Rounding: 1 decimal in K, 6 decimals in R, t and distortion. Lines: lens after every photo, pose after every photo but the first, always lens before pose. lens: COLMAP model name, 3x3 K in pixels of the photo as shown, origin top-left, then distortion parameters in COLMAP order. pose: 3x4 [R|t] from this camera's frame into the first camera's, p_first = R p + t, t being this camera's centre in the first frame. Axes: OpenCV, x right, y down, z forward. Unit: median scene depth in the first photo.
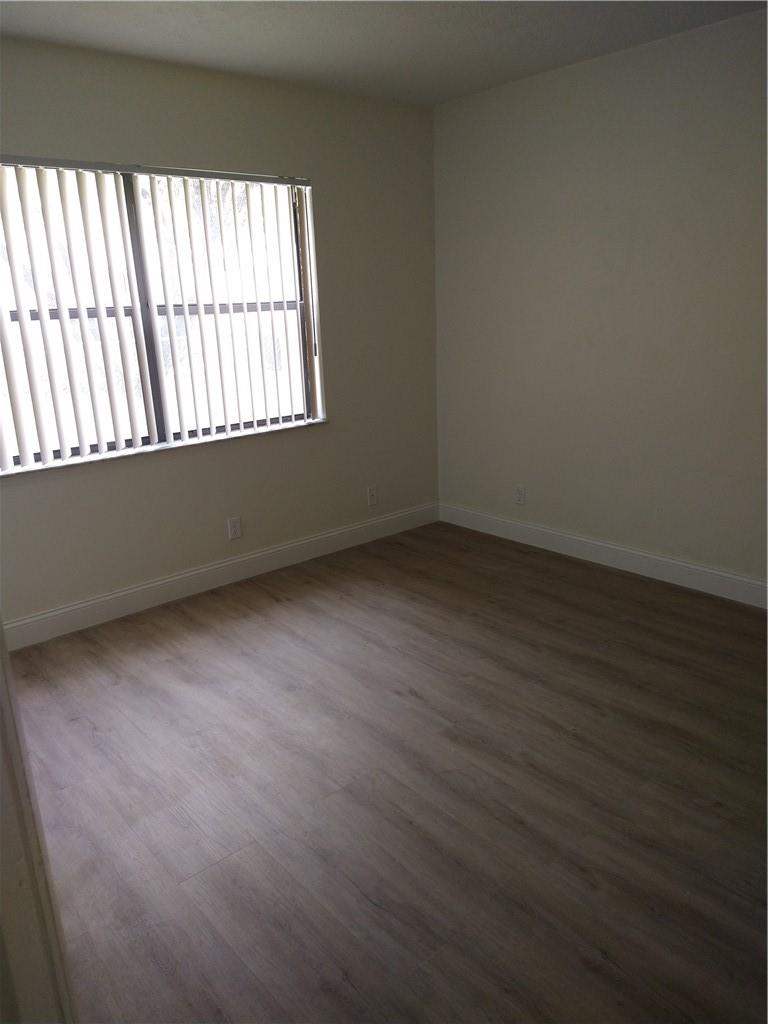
lens RADIAL K [[748.9, 0, 363.6], [0, 748.9, 512.3], [0, 0, 1]] dist [0.086965, -0.124184]
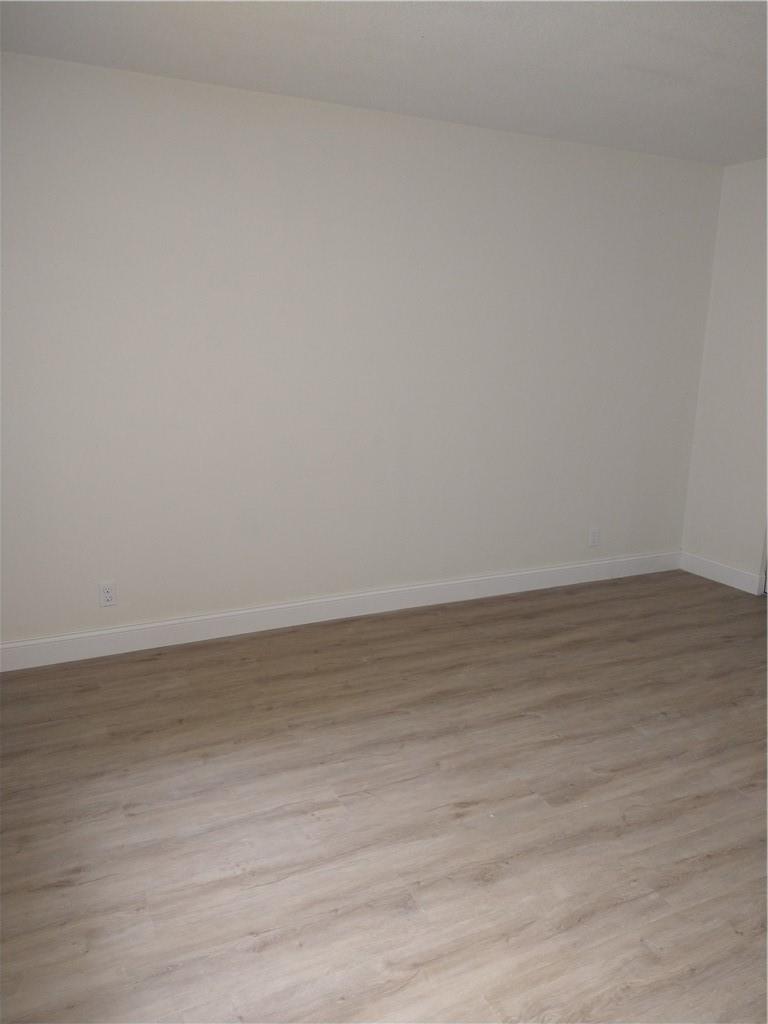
lens RADIAL K [[748.9, 0, 363.6], [0, 748.9, 512.3], [0, 0, 1]] dist [0.086965, -0.124184]
pose [[0.265491, -0.175211, 0.948059, -0.846758], [0.249556, 0.962323, 0.107962, -0.236590], [-0.931255, 0.207931, 0.299213, 0.911899]]
